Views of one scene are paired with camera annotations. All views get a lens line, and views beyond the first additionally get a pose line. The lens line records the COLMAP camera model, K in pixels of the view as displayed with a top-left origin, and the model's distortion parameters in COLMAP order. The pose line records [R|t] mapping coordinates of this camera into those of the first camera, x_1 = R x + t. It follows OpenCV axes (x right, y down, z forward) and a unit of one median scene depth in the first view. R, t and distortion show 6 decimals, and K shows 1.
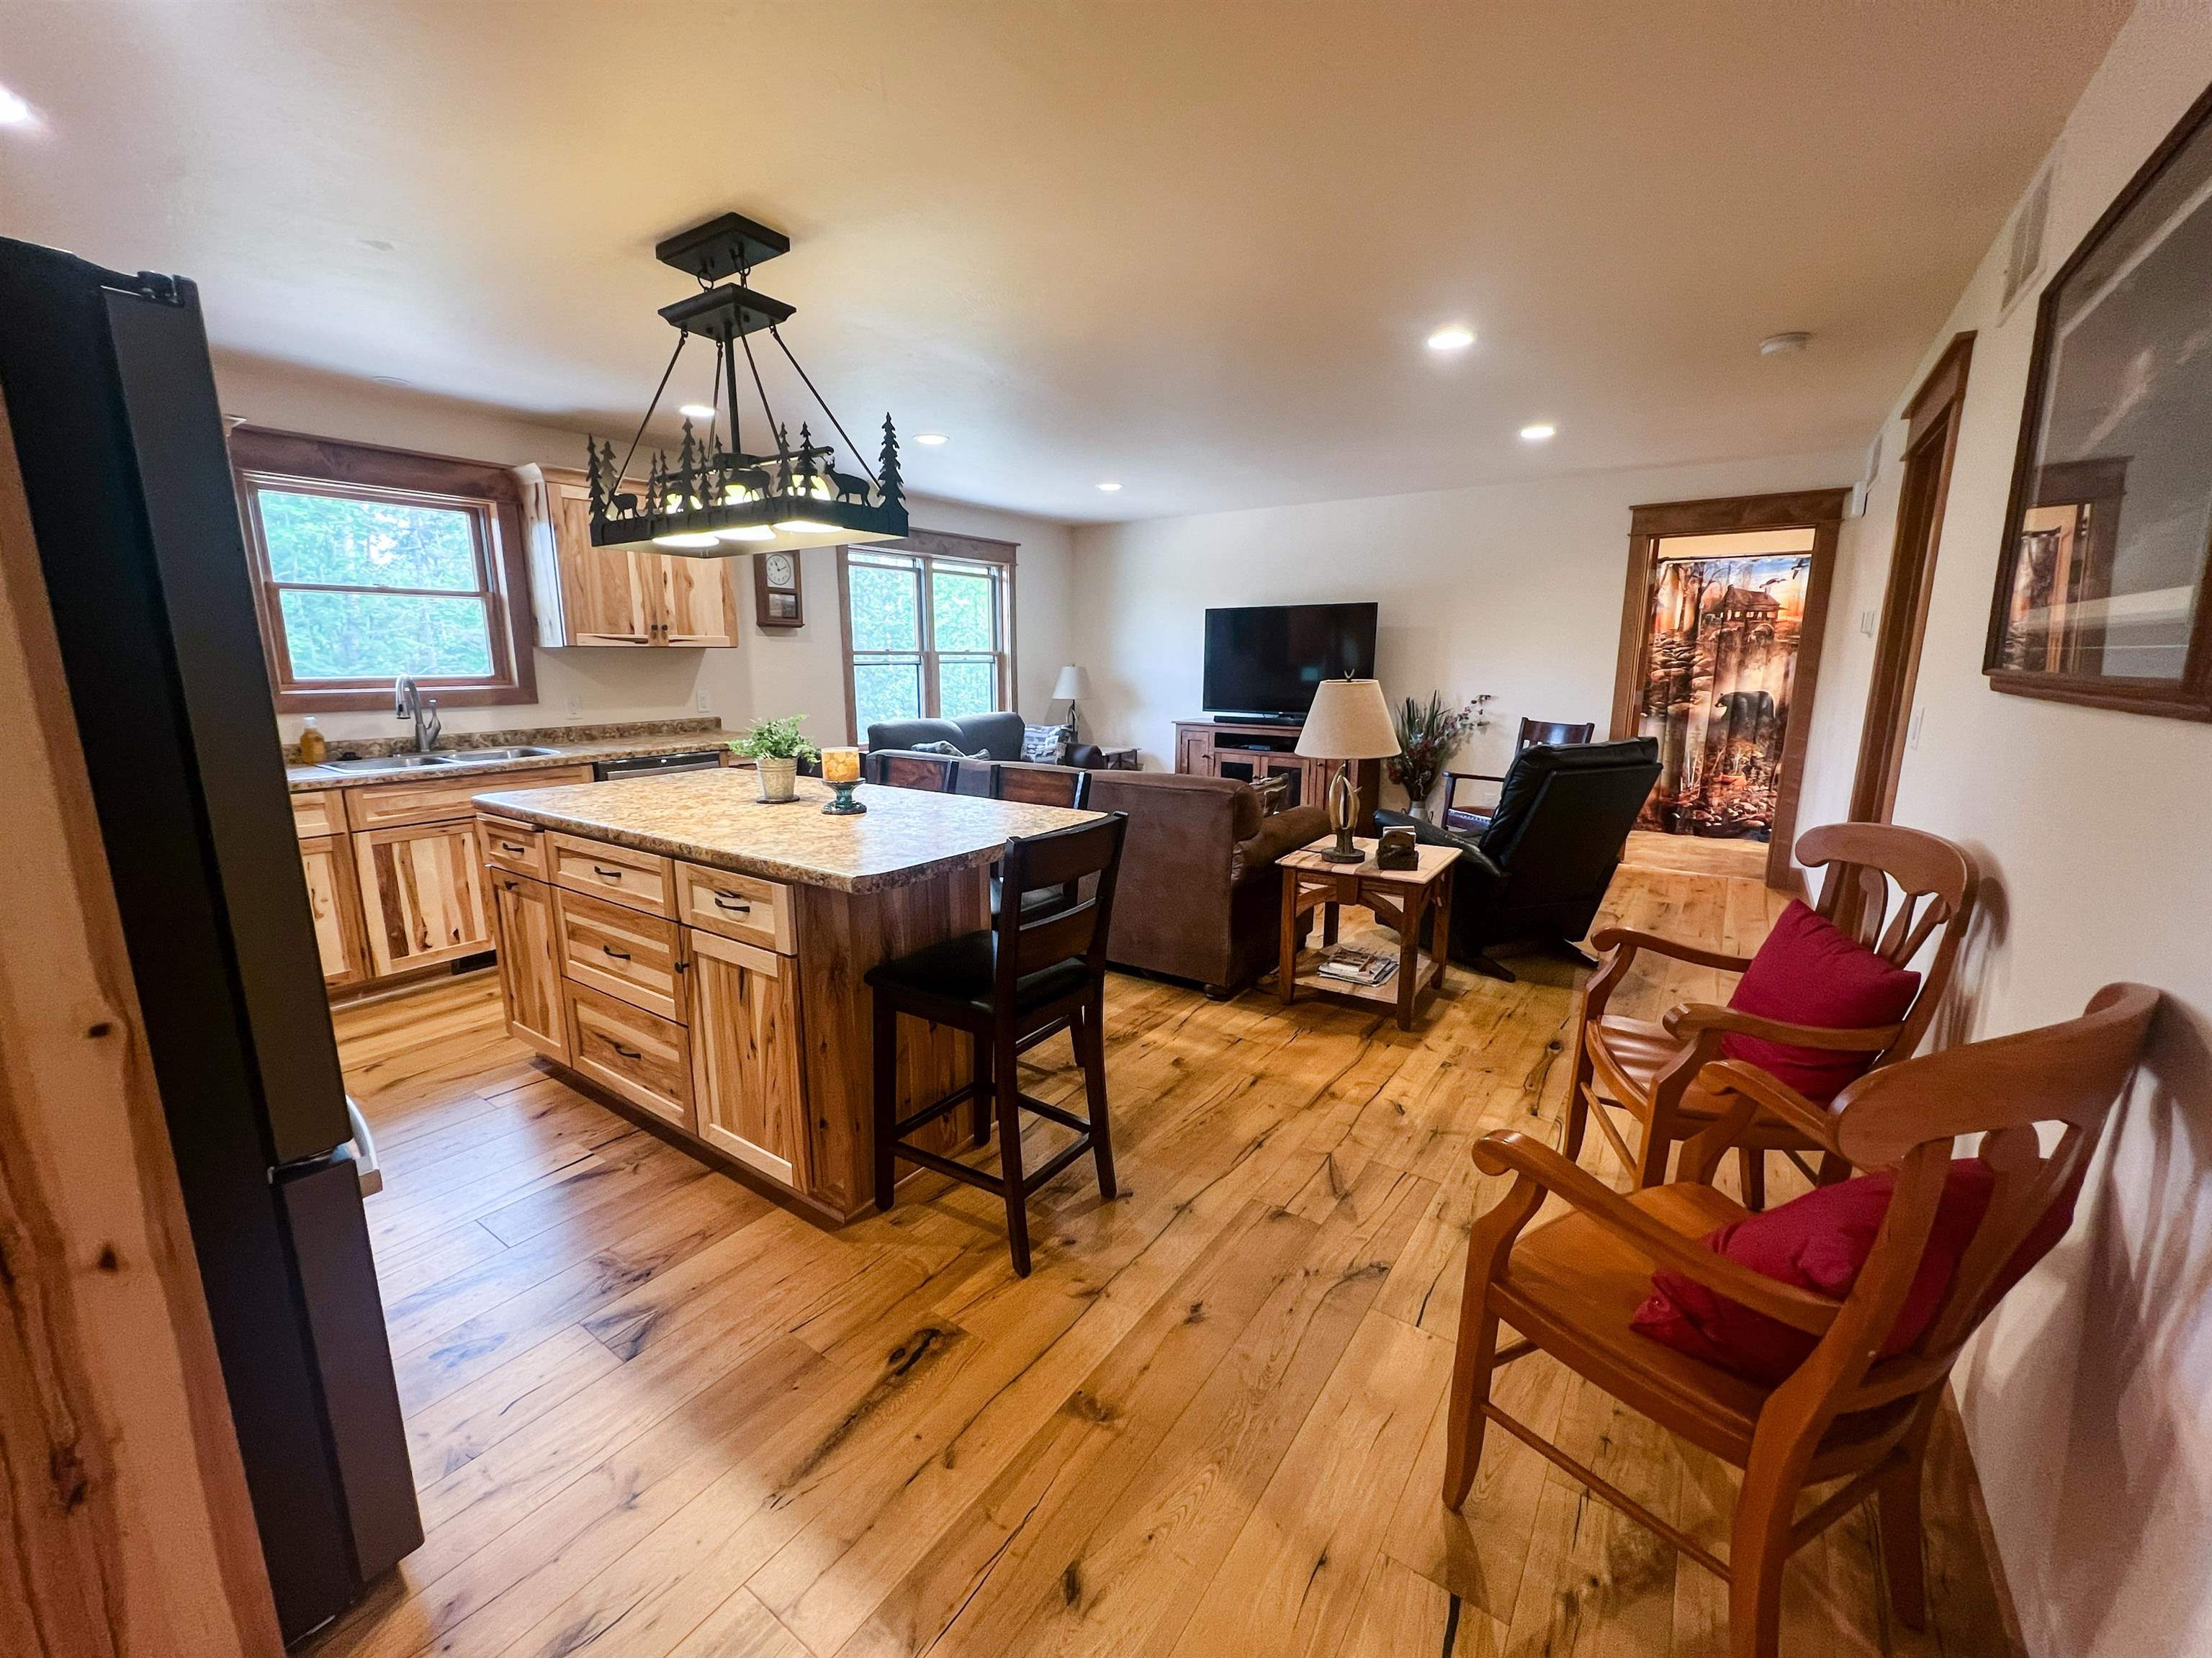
lens RADIAL K [[886.8, 0, 1106.0], [0, 886.8, 829.0], [0, 0, 1]] dist [-0.001157, -0.000193]
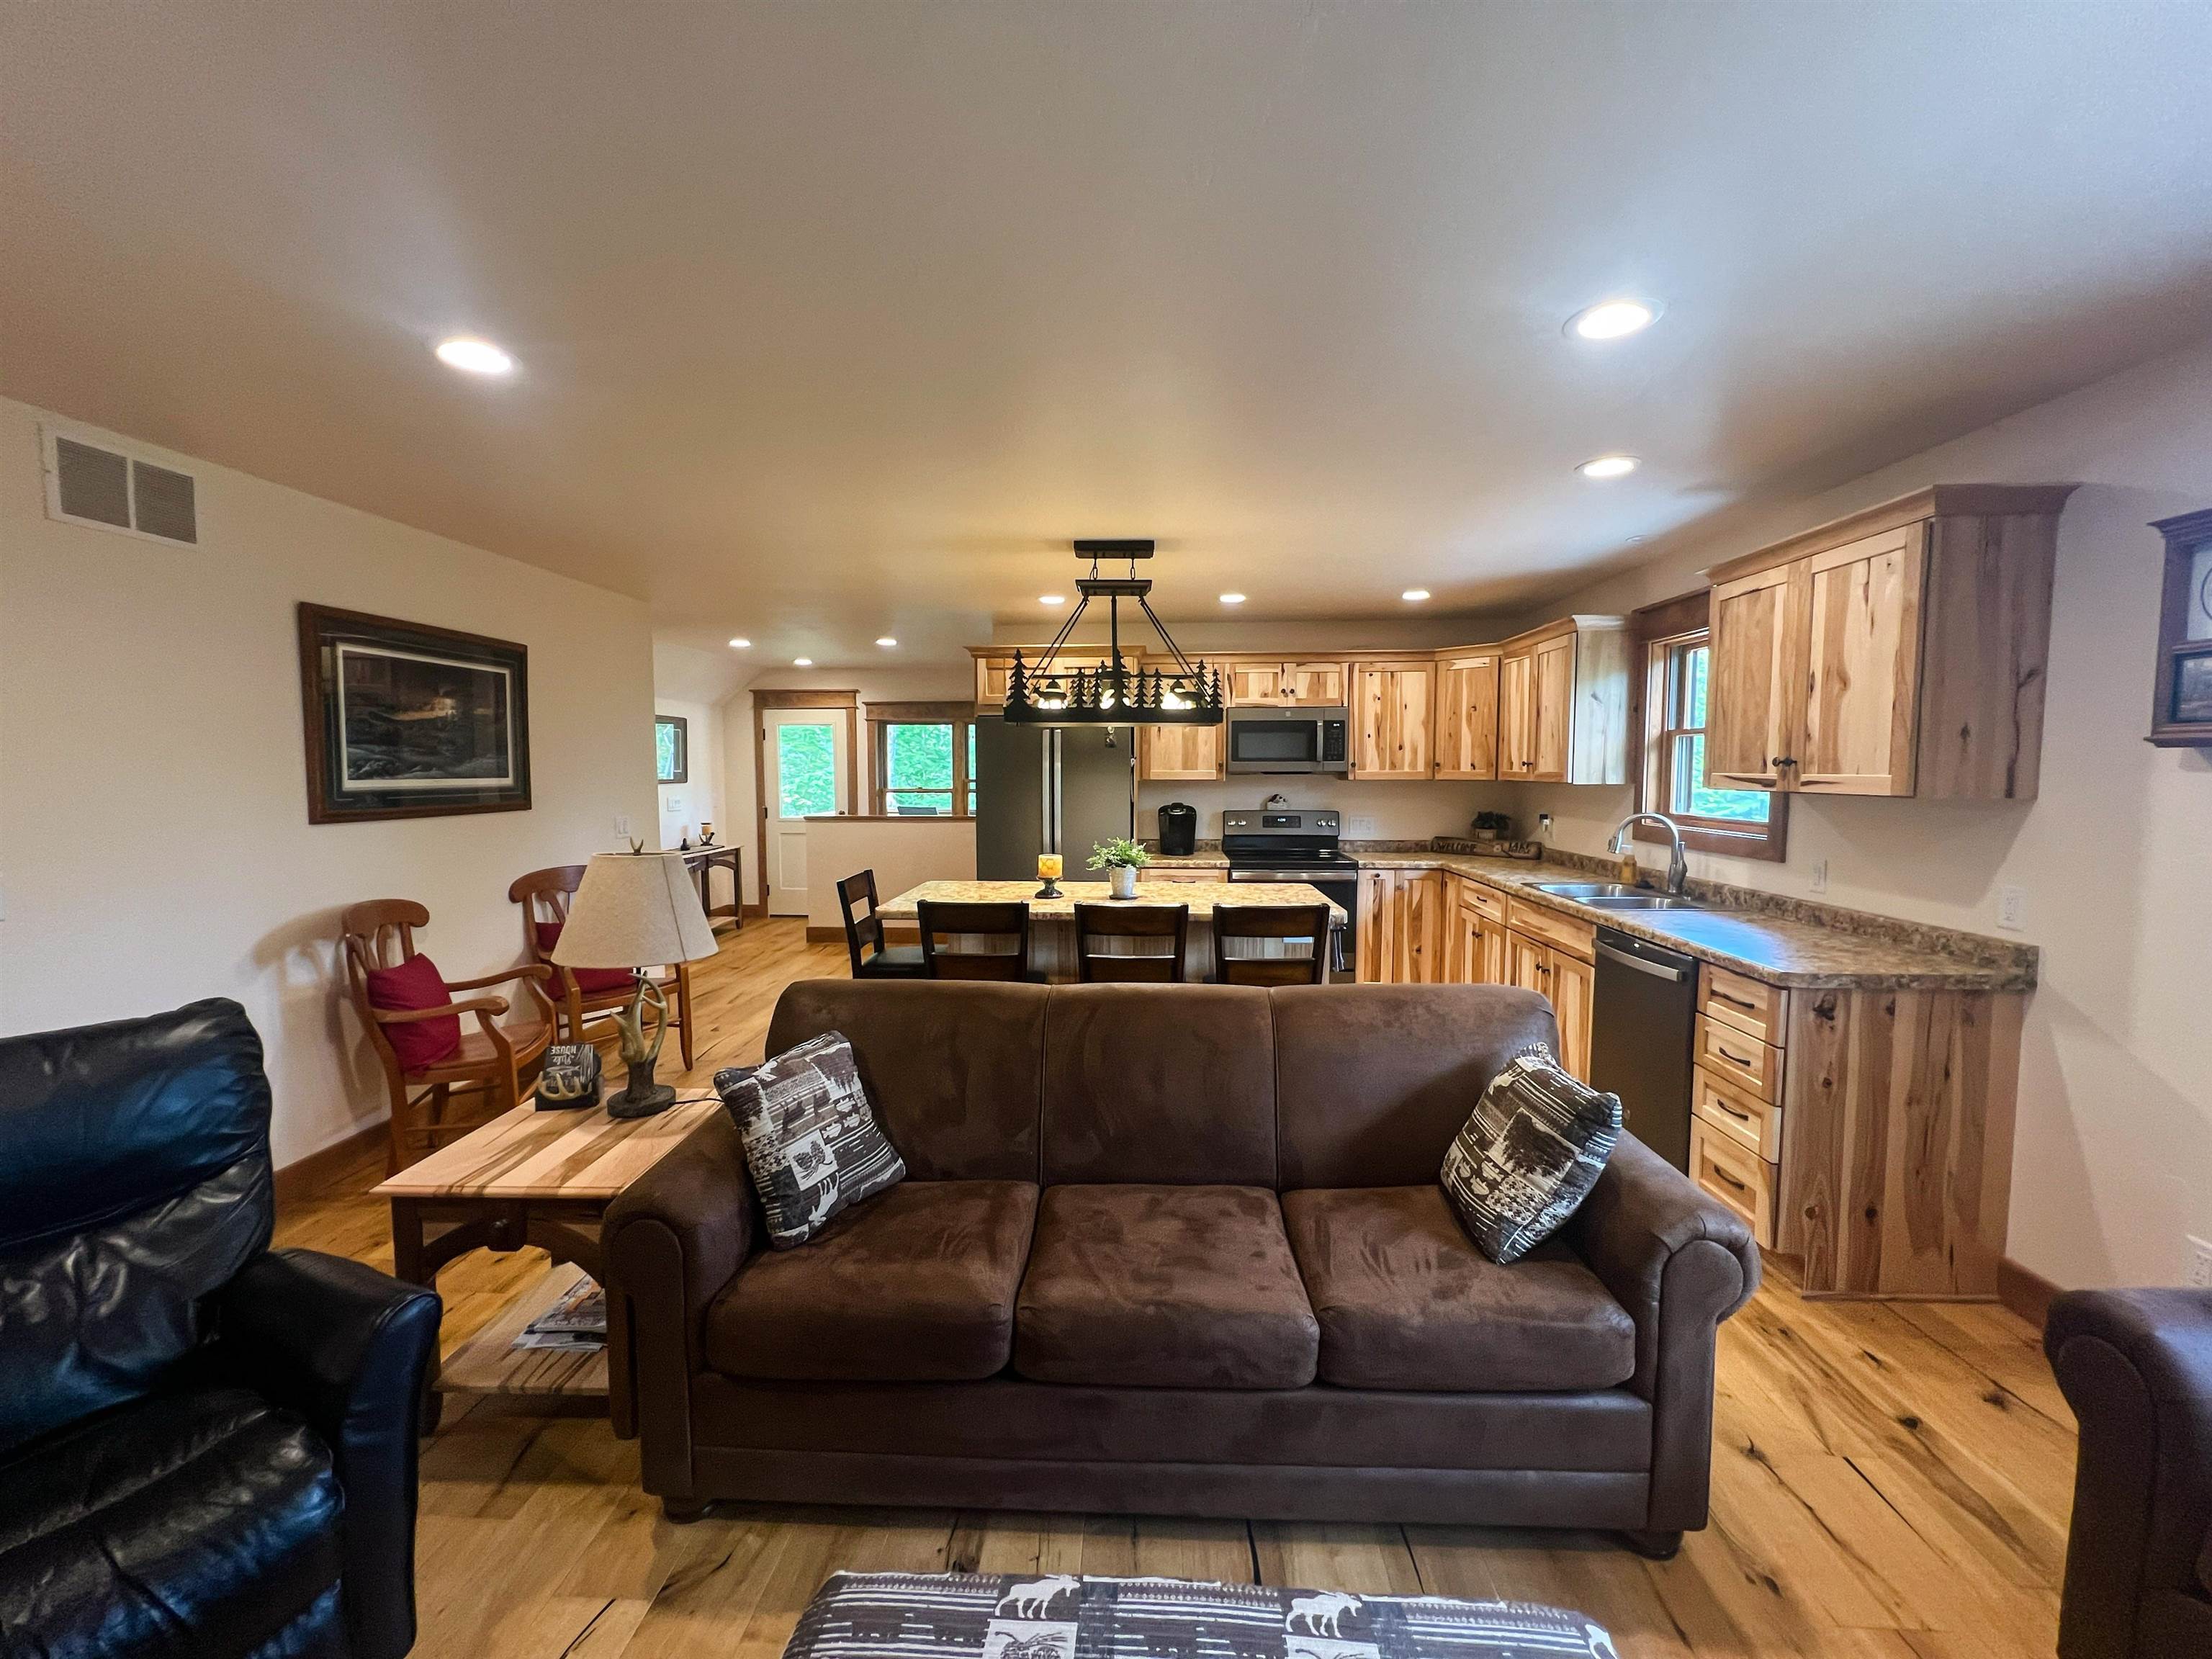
lens RADIAL K [[895.7, 0, 1106.0], [0, 895.7, 829.5], [0, 0, 1]] dist [0.000263, -0.000110]
pose [[-0.850475, 0.038456, -0.524607, 0.169311], [-0.100398, 0.967122, 0.233656, -0.198294], [0.516345, 0.251388, -0.818653, 0.904498]]
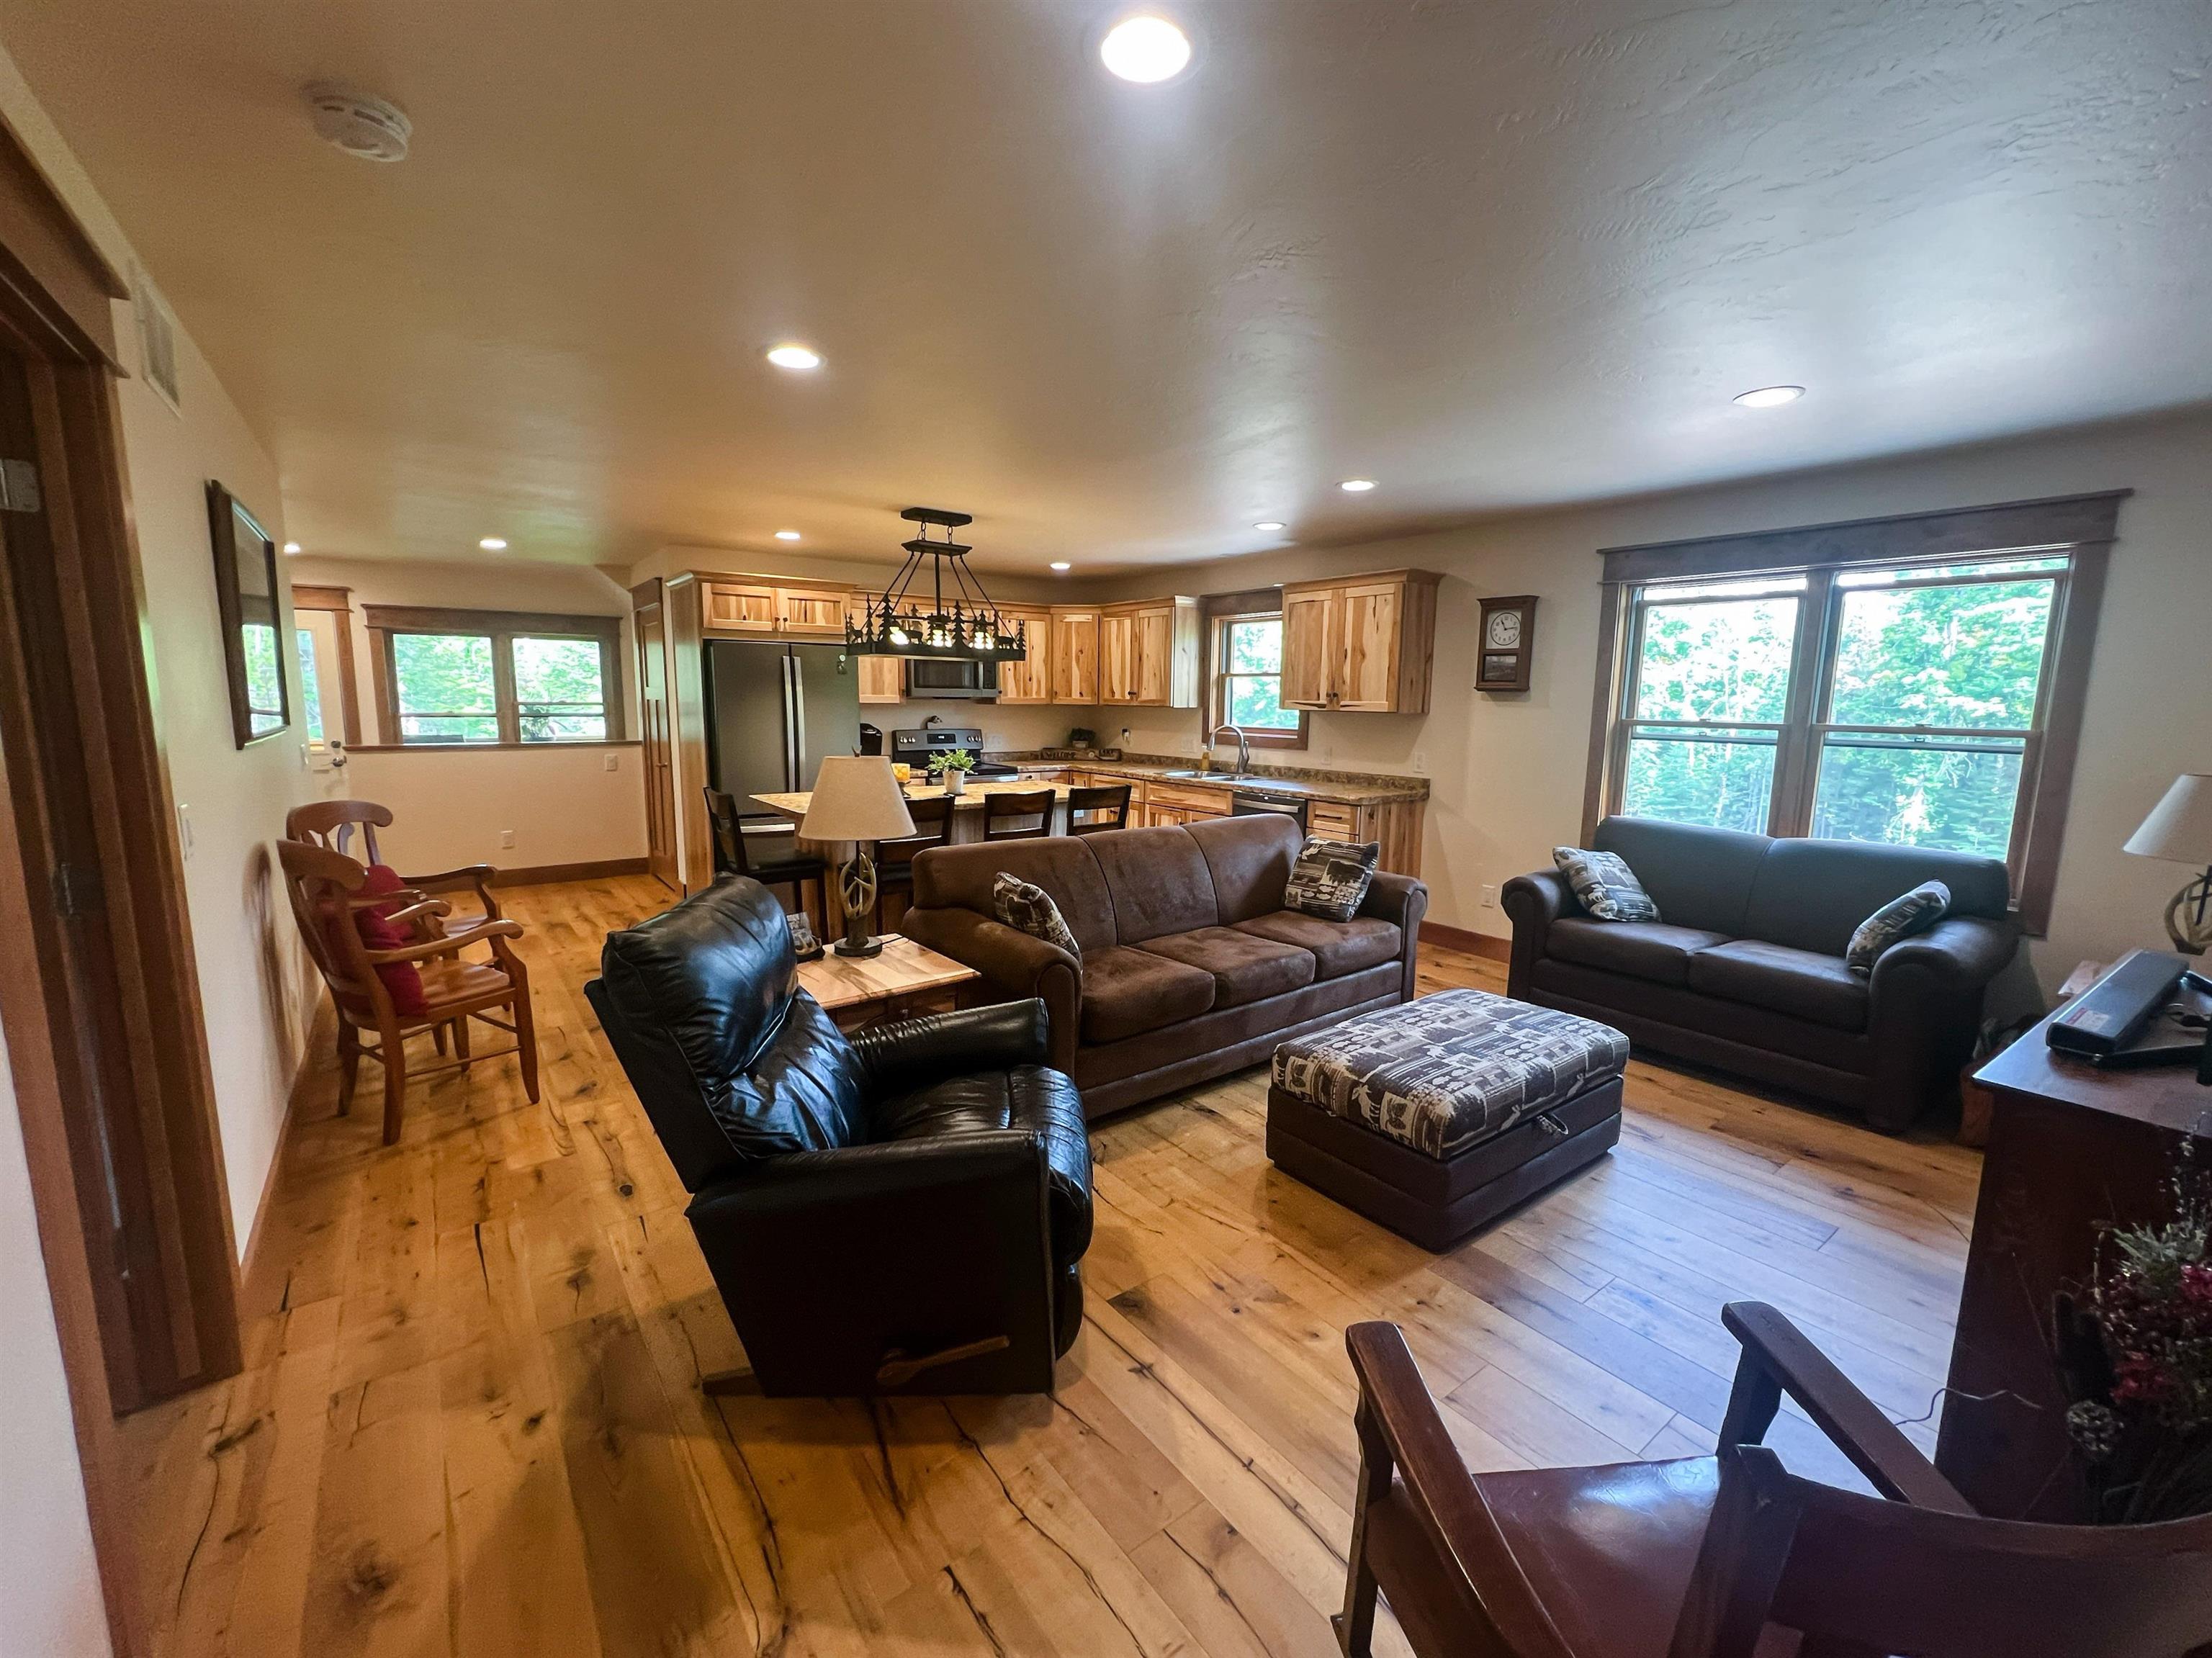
lens RADIAL K [[923.2, 0, 1110.3], [0, 923.2, 827.7], [0, 0, 1]] dist [0.000299, -0.000122]
pose [[-0.309314, 0.131278, -0.941855, 0.564743], [-0.196267, 0.960289, 0.198303, -0.171938], [0.930486, 0.246194, -0.271266, 0.778533]]
